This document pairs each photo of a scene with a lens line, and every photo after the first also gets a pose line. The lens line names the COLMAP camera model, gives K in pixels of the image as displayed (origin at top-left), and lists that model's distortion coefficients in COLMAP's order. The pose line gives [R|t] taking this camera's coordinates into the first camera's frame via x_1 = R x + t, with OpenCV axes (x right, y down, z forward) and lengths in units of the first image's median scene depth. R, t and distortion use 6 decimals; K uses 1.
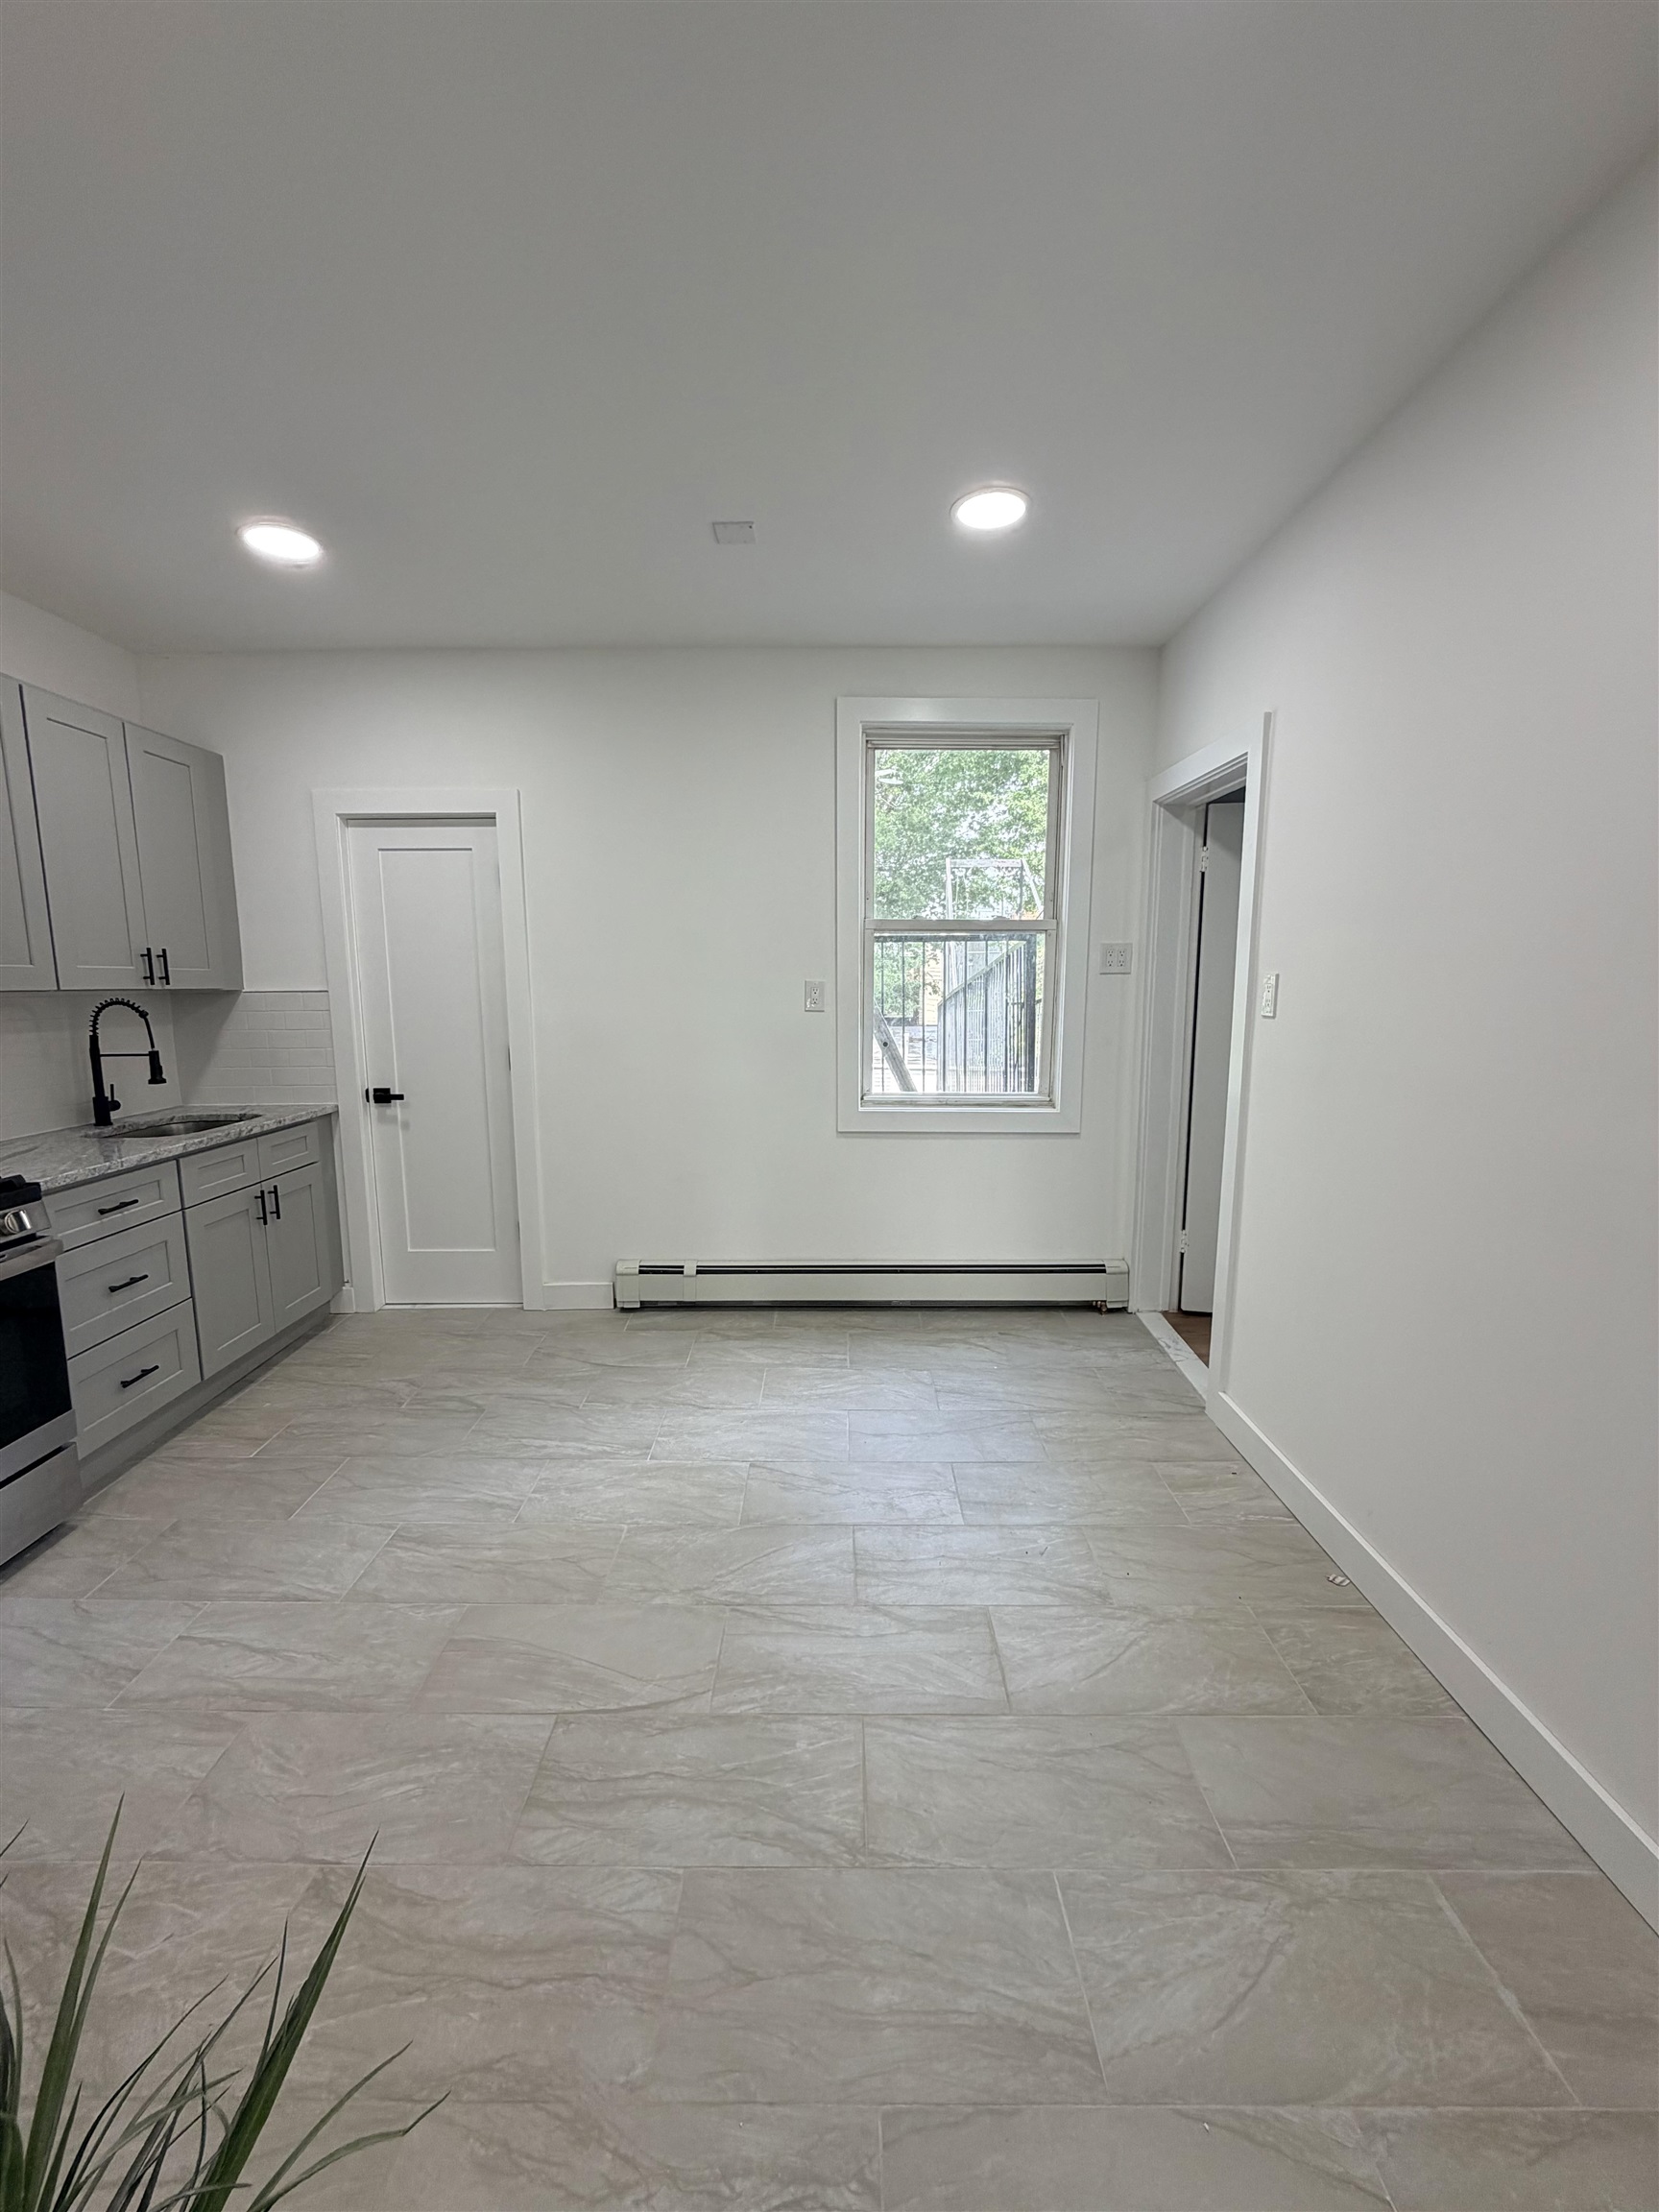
lens RADIAL K [[868.2, 0, 817.2], [0, 868.2, 1103.7], [0, 0, 1]] dist [-0.000471, 0.000557]
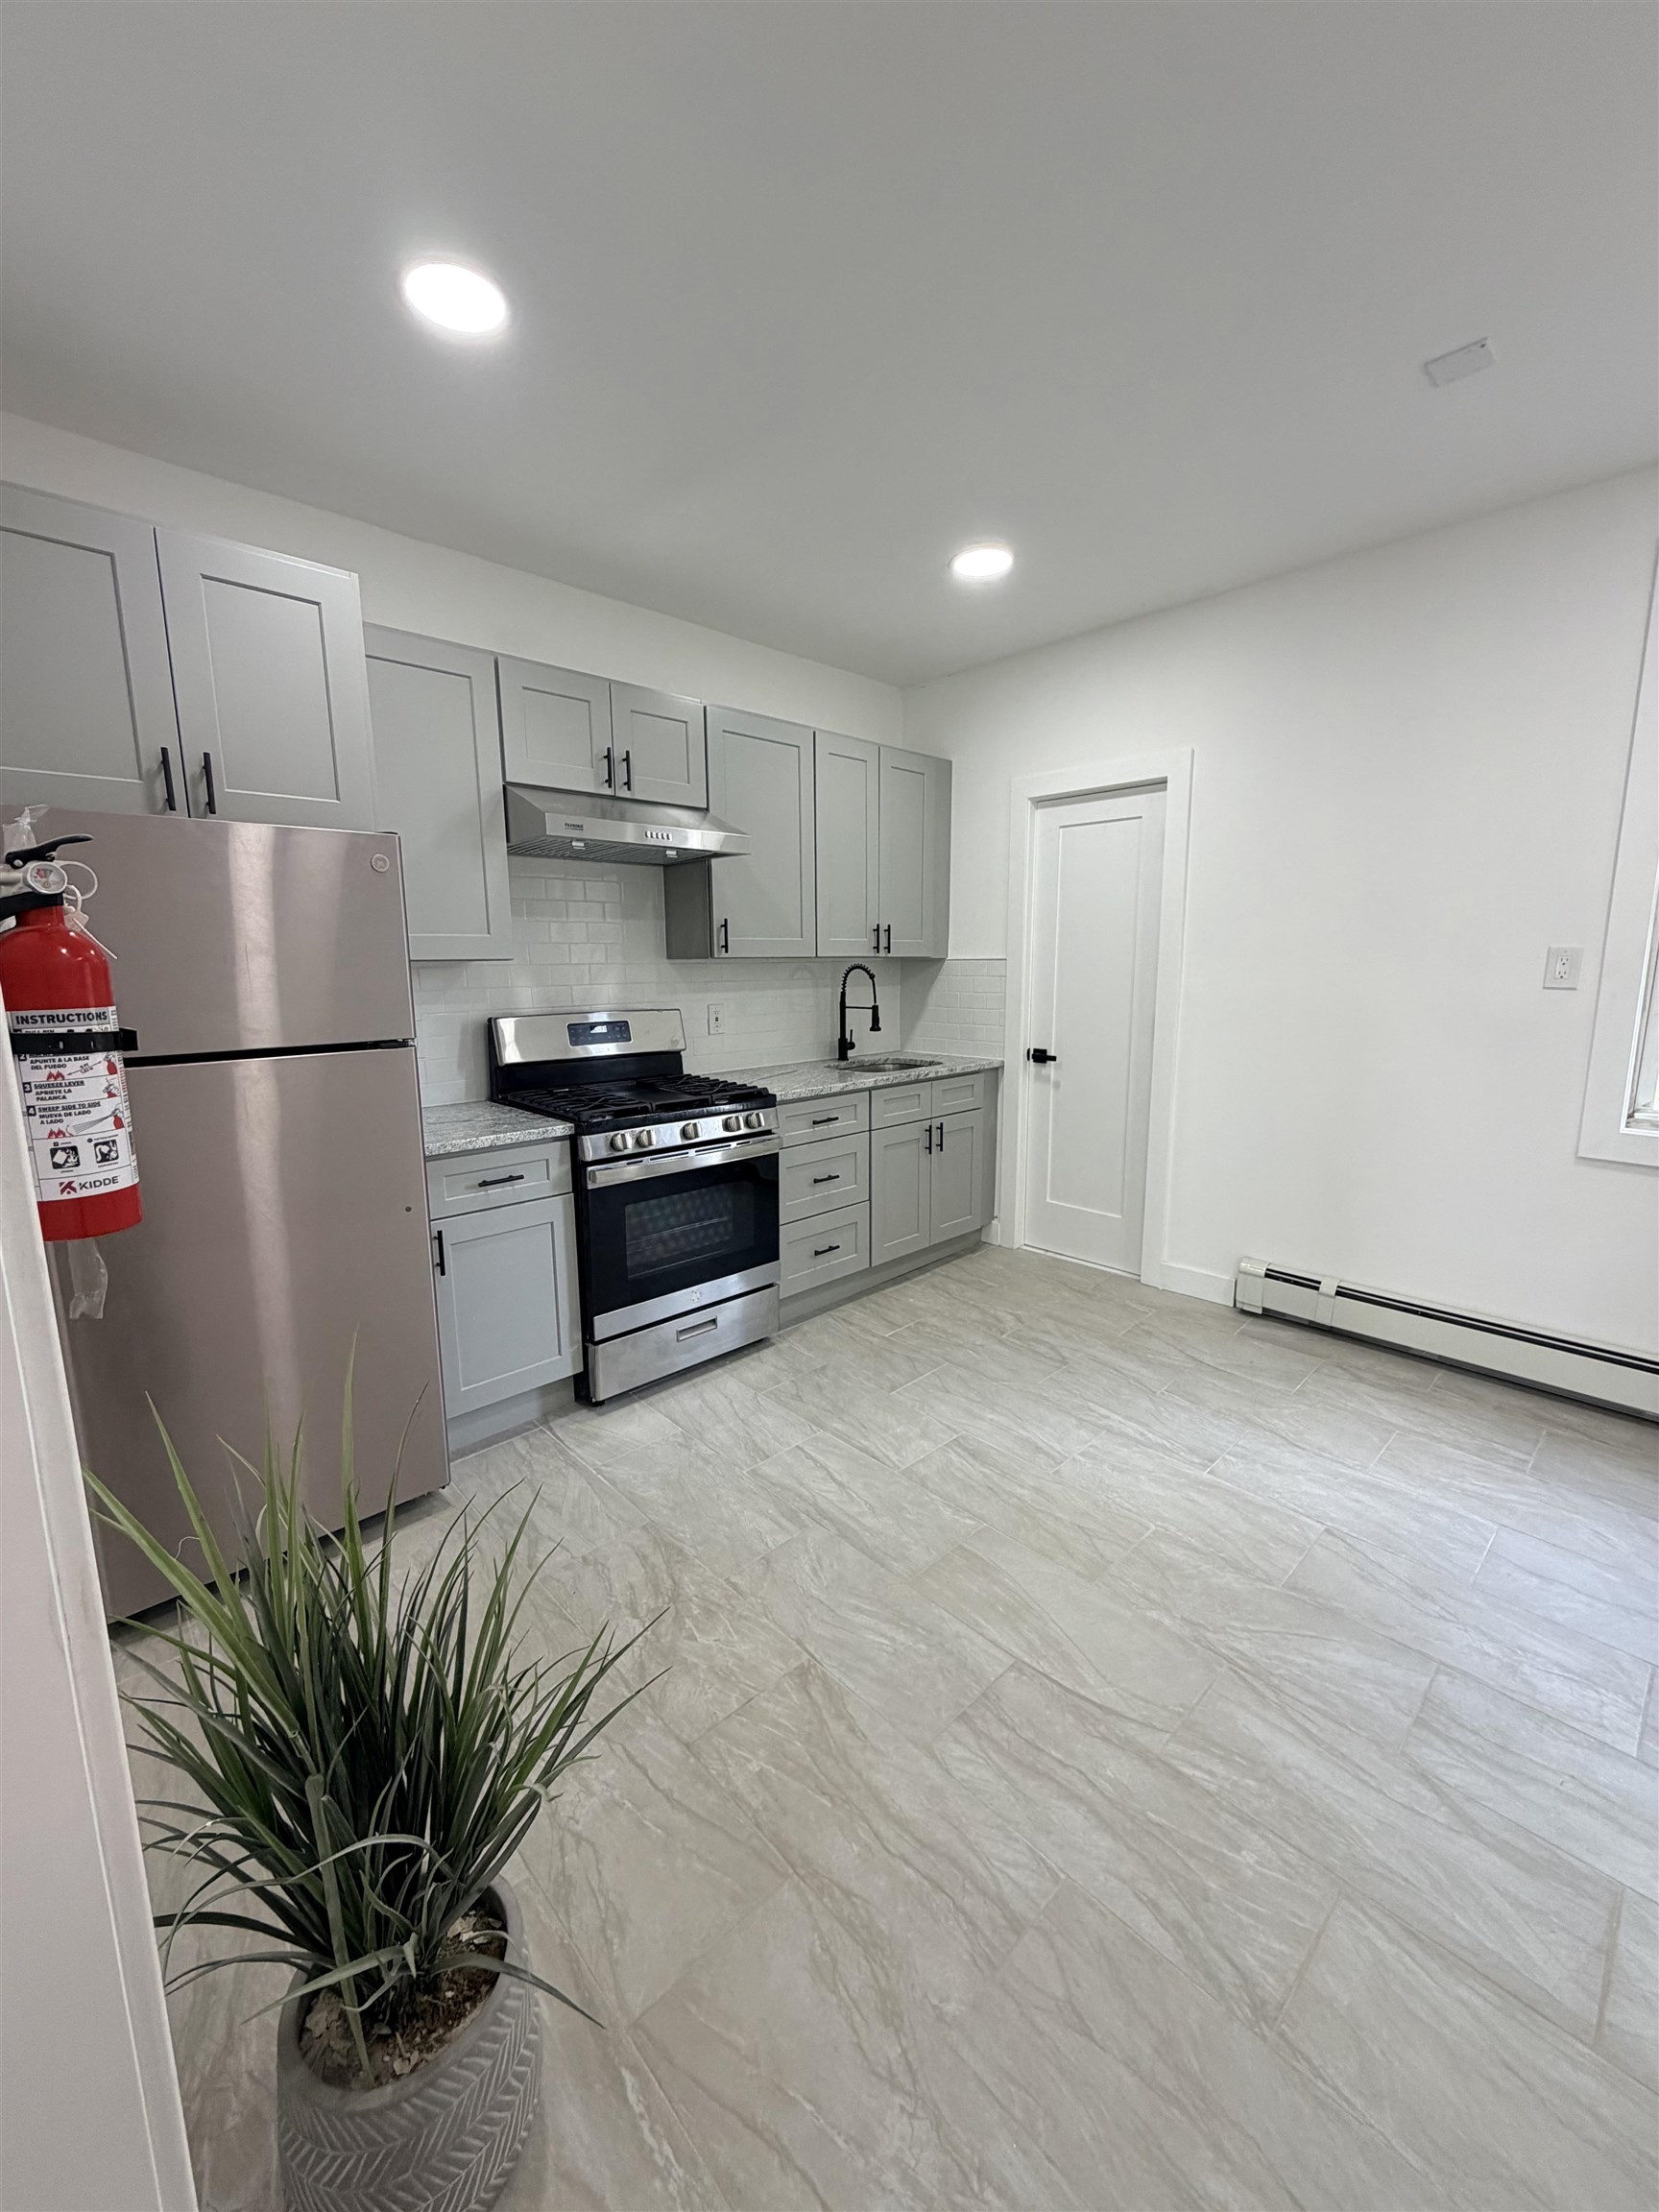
lens RADIAL K [[868.2, 0, 836.2], [0, 868.2, 1102.7], [0, 0, 1]] dist [-0.000471, 0.000557]
pose [[0.701435, 0.119449, -0.702652, 0.139914], [-0.098634, 0.992639, 0.070282, -0.003311], [0.705875, 0.020007, 0.708054, 0.075207]]
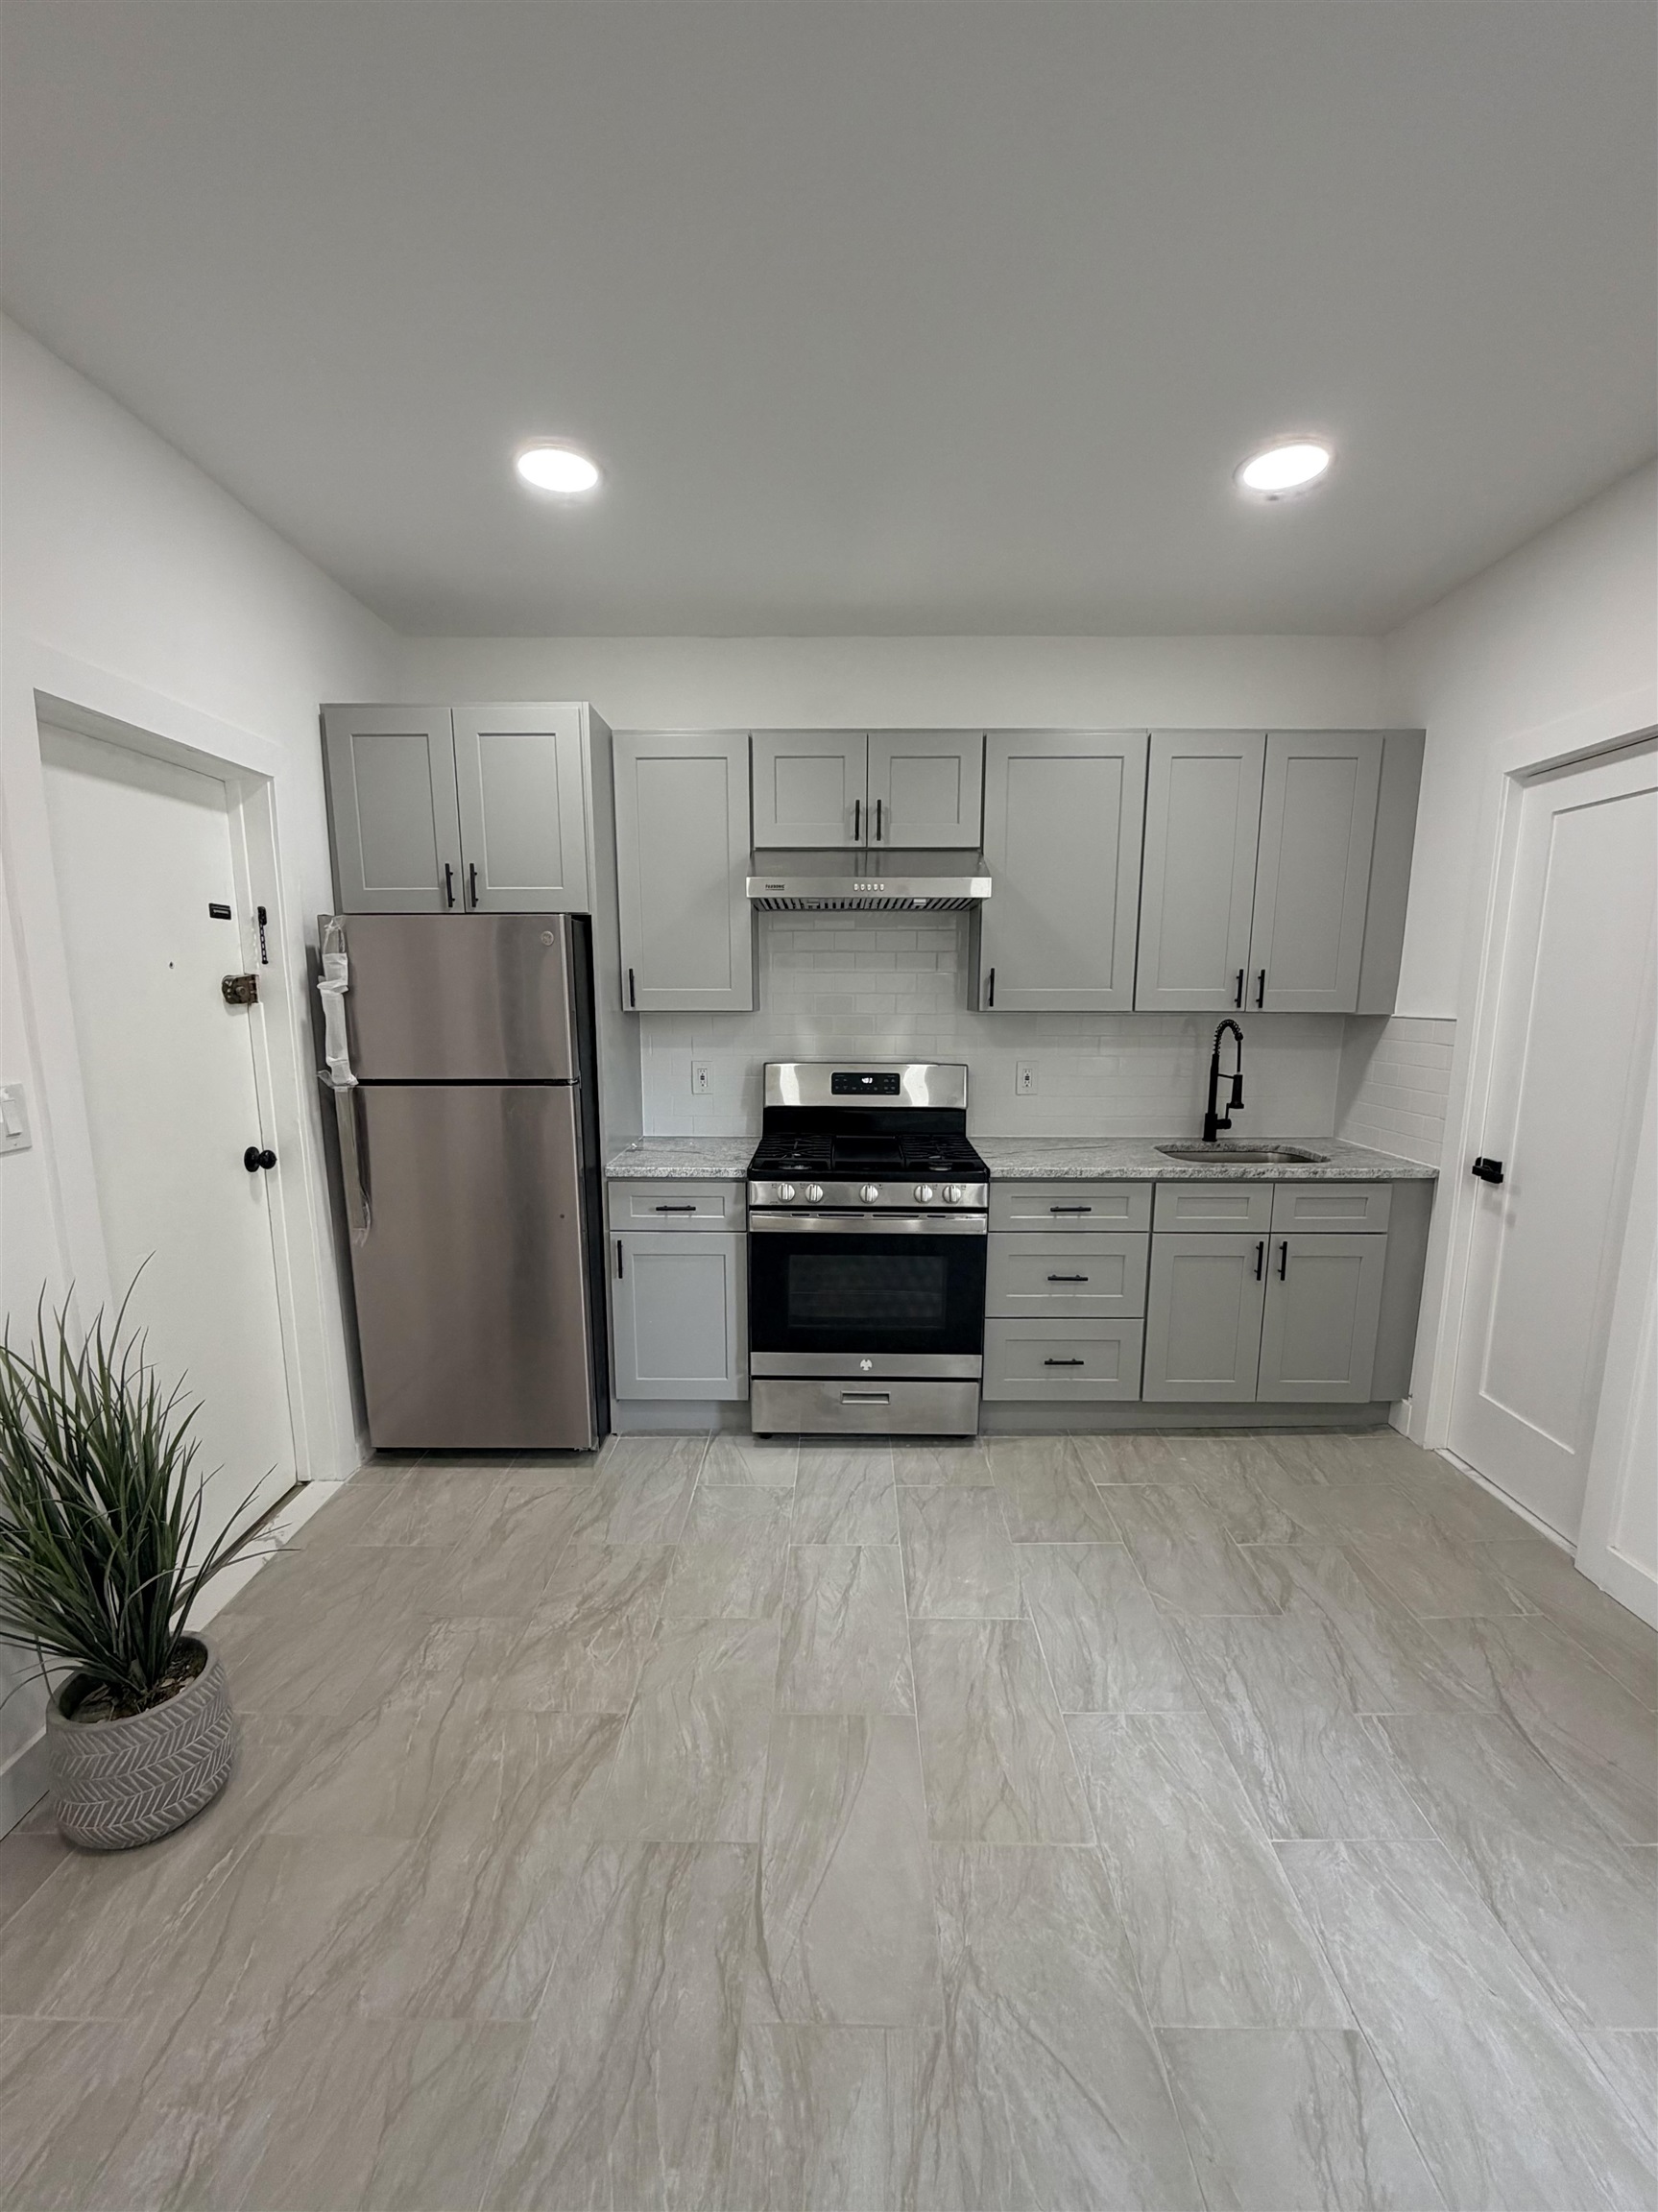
lens RADIAL K [[943.0, 0, 831.1], [0, 943.0, 1158.2], [0, 0, 1]] dist [-0.003022, 0.001170]
pose [[0.004081, 0.185882, -0.982564, 0.377509], [-0.143272, 0.972543, 0.183391, -0.126199], [0.989675, 0.140025, 0.030601, 0.673949]]
